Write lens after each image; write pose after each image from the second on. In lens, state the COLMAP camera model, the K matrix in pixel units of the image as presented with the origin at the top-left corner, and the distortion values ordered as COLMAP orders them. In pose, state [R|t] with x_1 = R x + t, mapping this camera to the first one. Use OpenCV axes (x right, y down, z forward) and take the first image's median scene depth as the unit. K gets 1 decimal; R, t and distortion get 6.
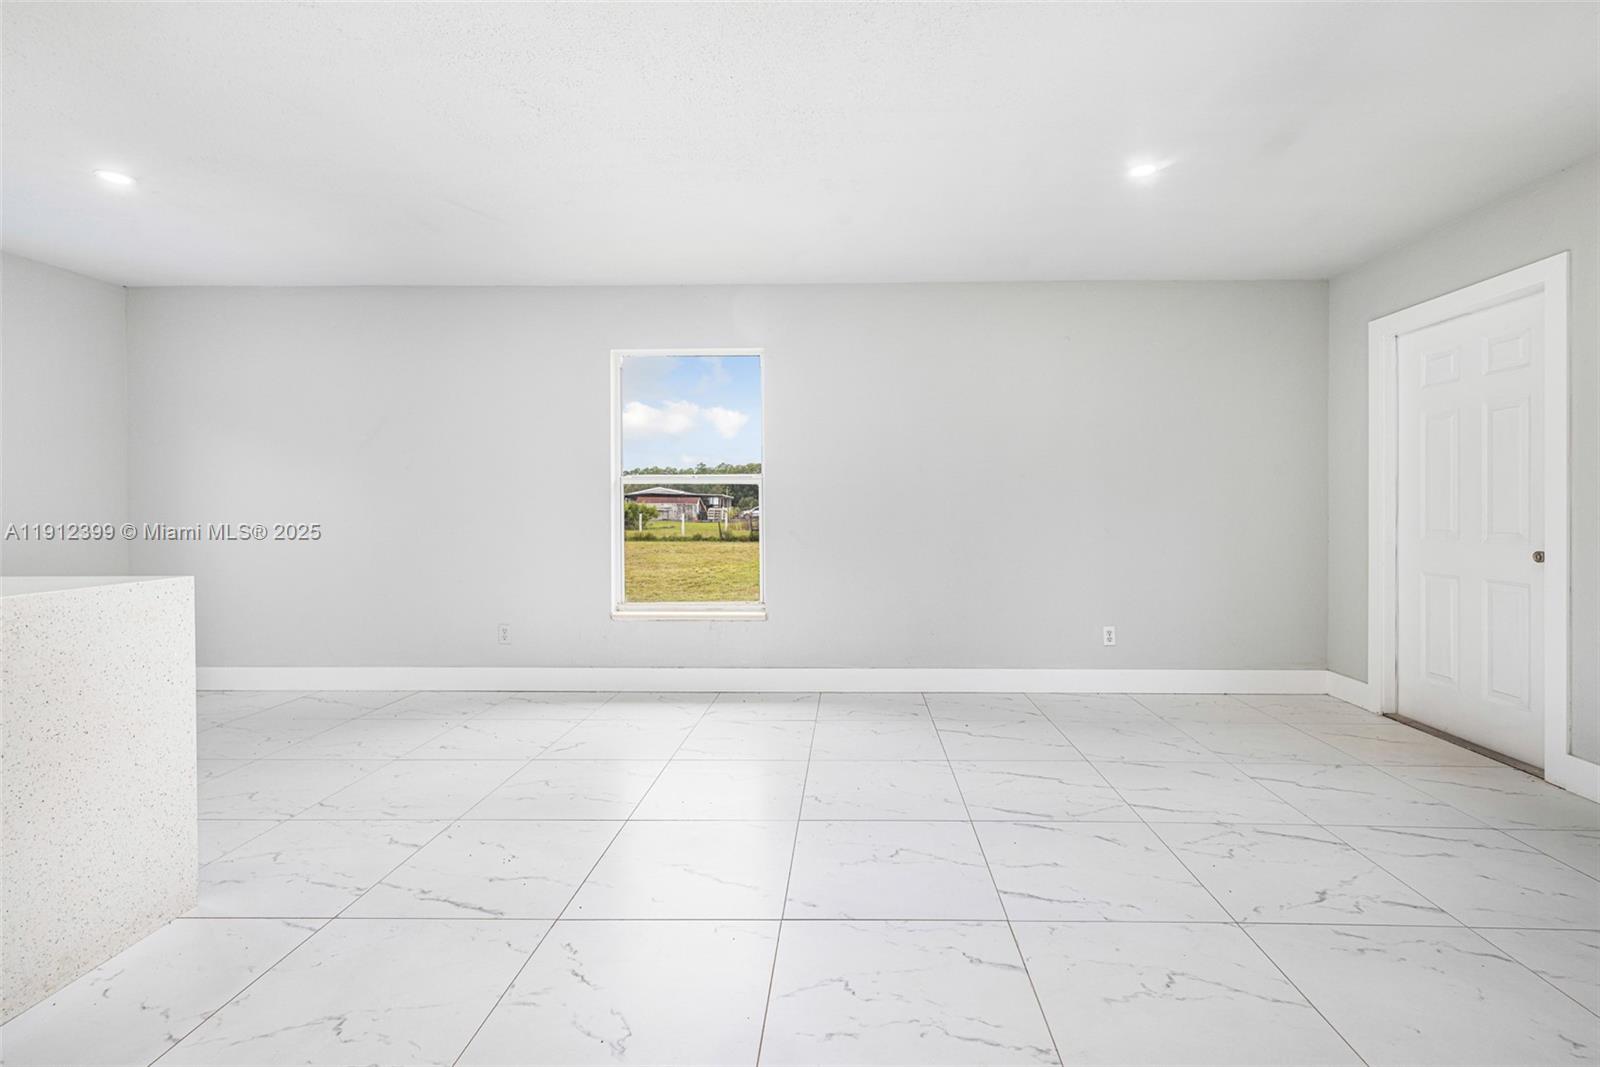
lens RADIAL K [[733.5, 0, 832.7], [0, 733.5, 503.1], [0, 0, 1]] dist [0.000072, -0.000390]
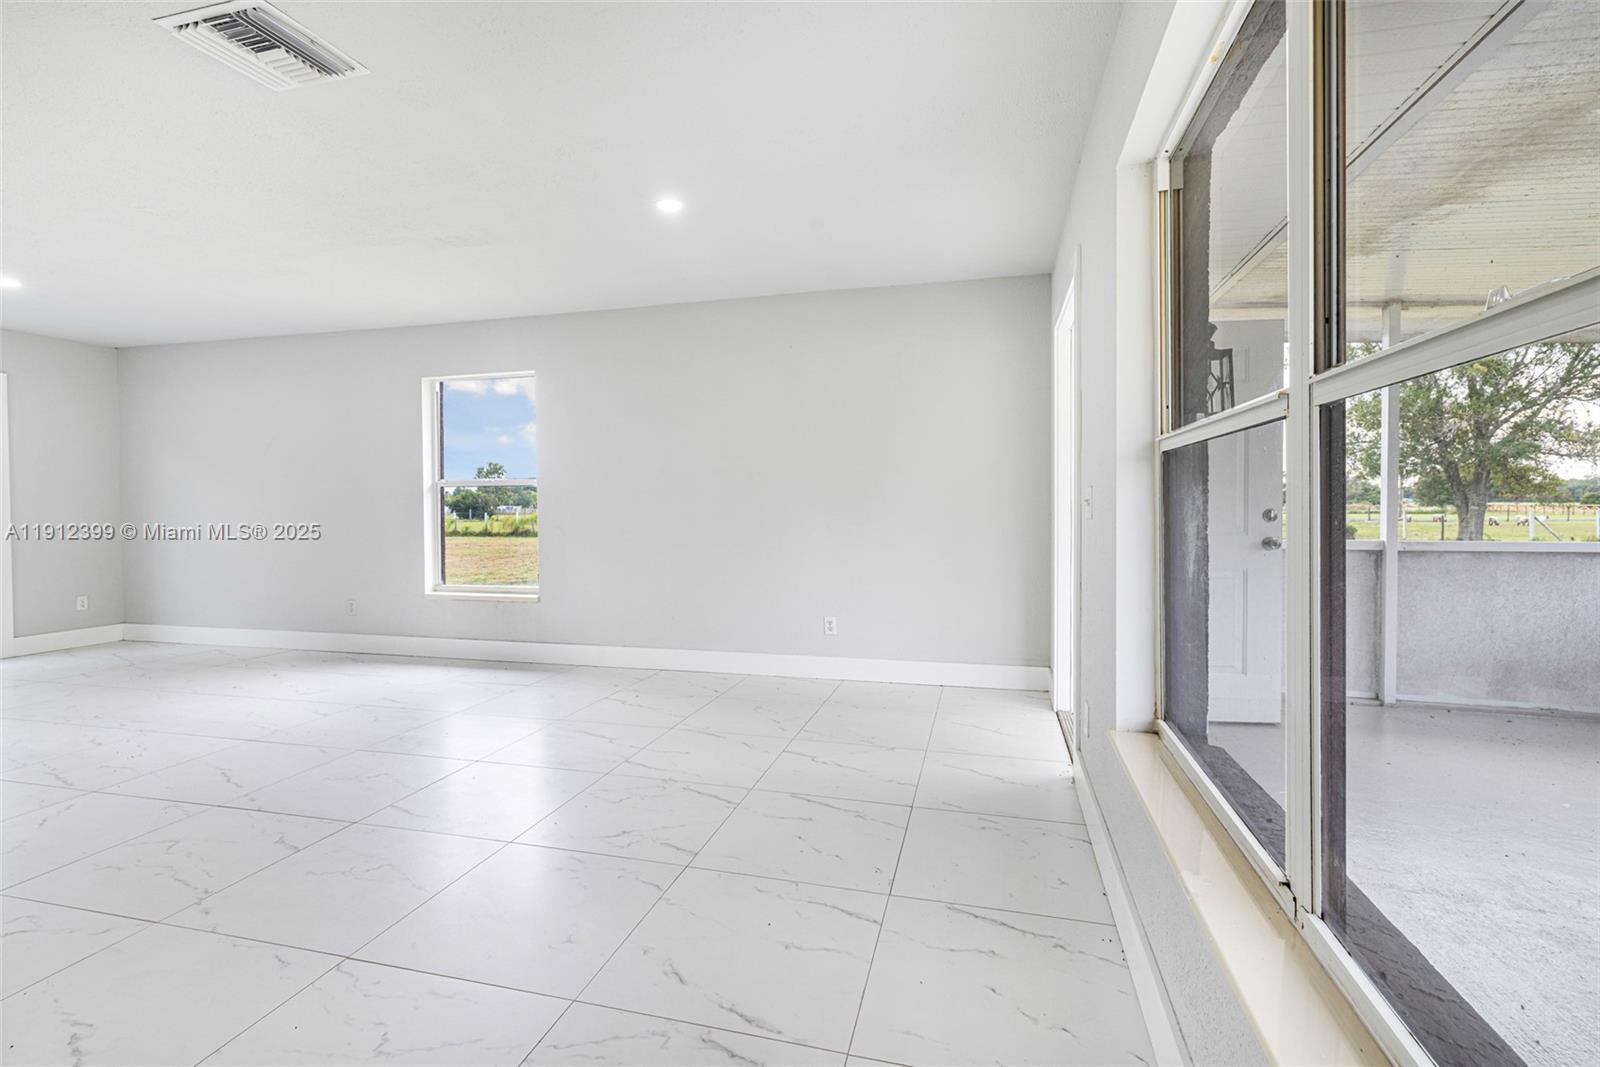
lens RADIAL K [[711.6, 0, 800.4], [0, 711.6, 524.1], [0, 0, 1]] dist [-0.000579, 0.000124]
pose [[0.973520, 0.001500, -0.228598, 0.619740], [0.005527, 0.999532, 0.030098, 0.001300], [0.228536, -0.030564, 0.973056, -0.018355]]
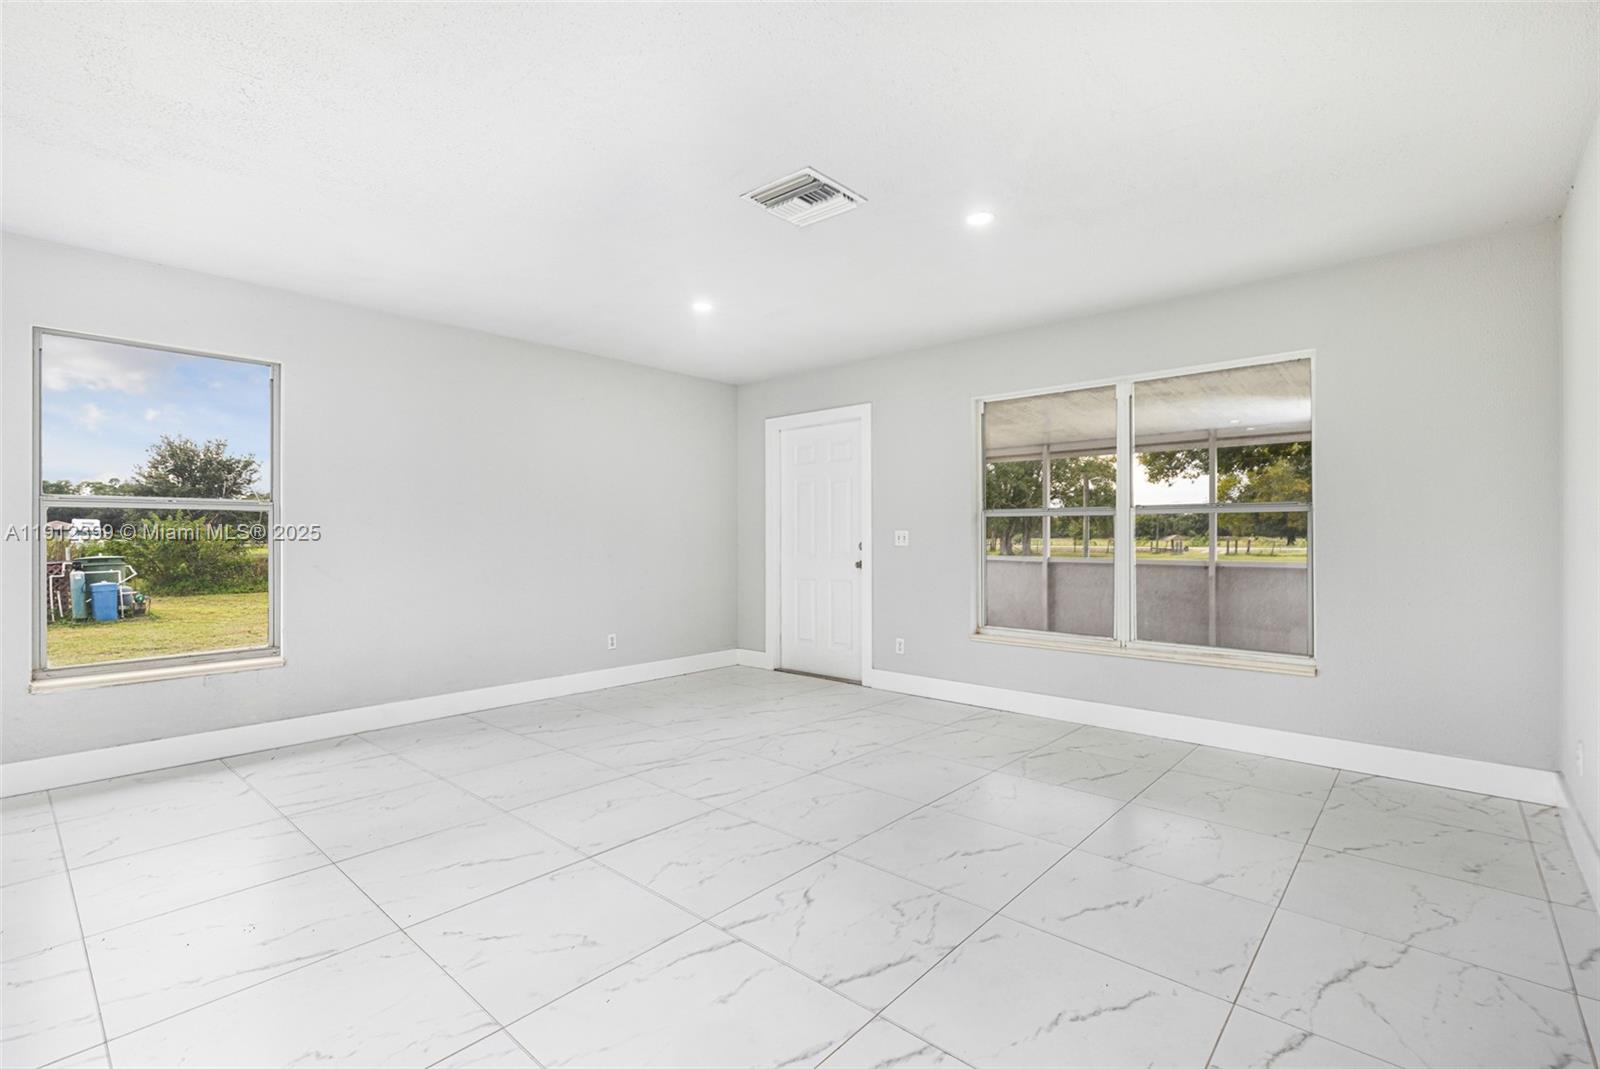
lens RADIAL K [[720.7, 0, 800.0], [0, 720.7, 534.5], [0, 0, 1]] dist [-0.001012, -0.000010]
pose [[0.649969, 0.004417, 0.759948, -0.378404], [-0.000064, 0.999983, -0.005758, 0.006305], [-0.759961, 0.003694, 0.649959, -0.045769]]
